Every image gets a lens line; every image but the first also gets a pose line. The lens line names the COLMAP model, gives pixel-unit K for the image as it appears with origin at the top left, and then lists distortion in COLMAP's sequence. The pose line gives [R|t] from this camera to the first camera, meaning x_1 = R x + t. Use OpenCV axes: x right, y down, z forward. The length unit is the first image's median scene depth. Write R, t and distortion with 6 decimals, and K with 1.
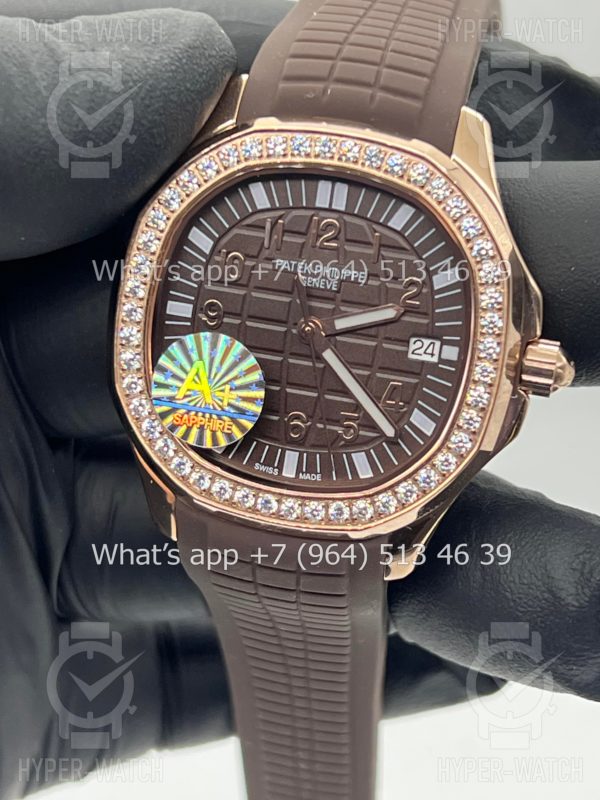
lens RADIAL K [[1908.2, 0, 300.0], [0, 1908.2, 400.0], [0, 0, 1]] dist [0.217389, -0.299980]
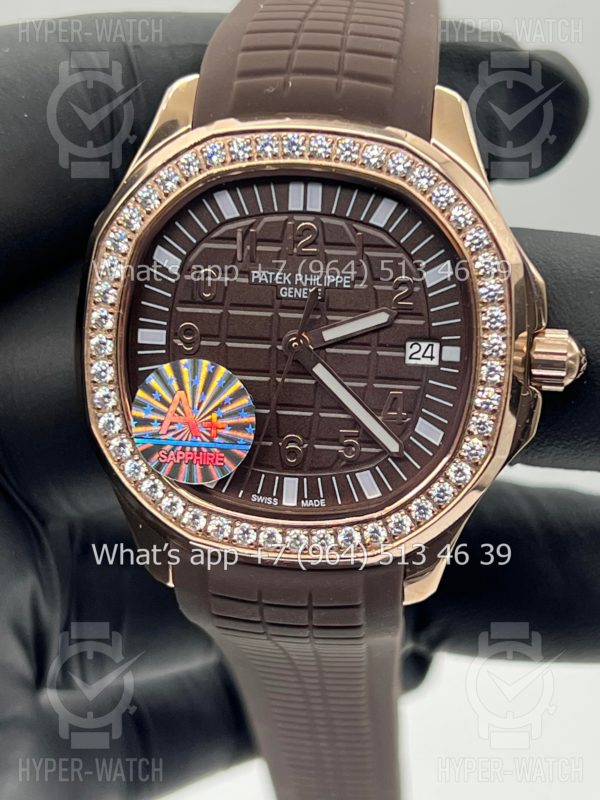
lens RADIAL K [[1908.2, 0, 300.0], [0, 1908.2, 400.0], [0, 0, 1]] dist [0.217389, -0.299980]
pose [[0.993403, -0.106297, 0.043037, -0.035675], [0.105816, 0.994297, 0.013312, -0.022335], [-0.044206, -0.008670, 0.998985, 0.081872]]
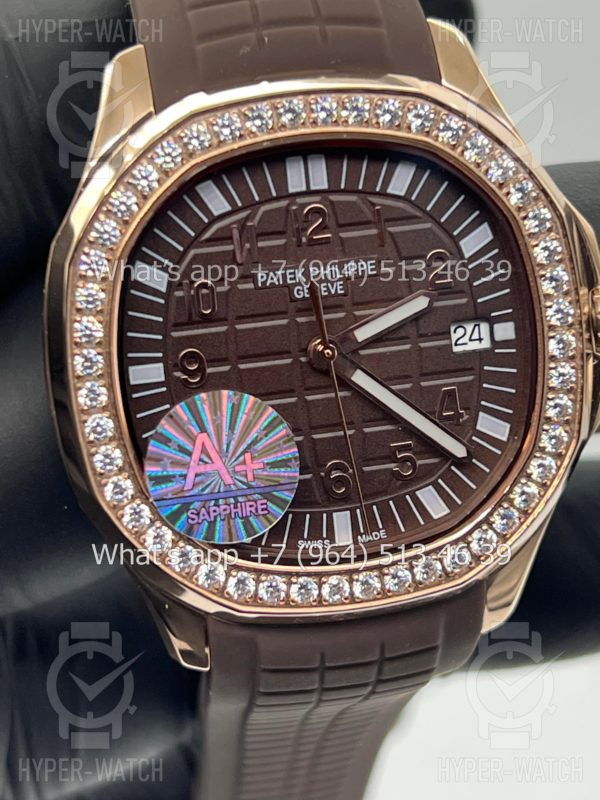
lens RADIAL K [[1908.2, 0, 300.0], [0, 1908.2, 400.0], [0, 0, 1]] dist [0.217389, -0.299980]
pose [[0.915697, -0.282521, 0.285798, -0.226656], [0.271790, 0.959237, 0.077422, -0.080223], [-0.296021, 0.006782, 0.955157, 0.279036]]
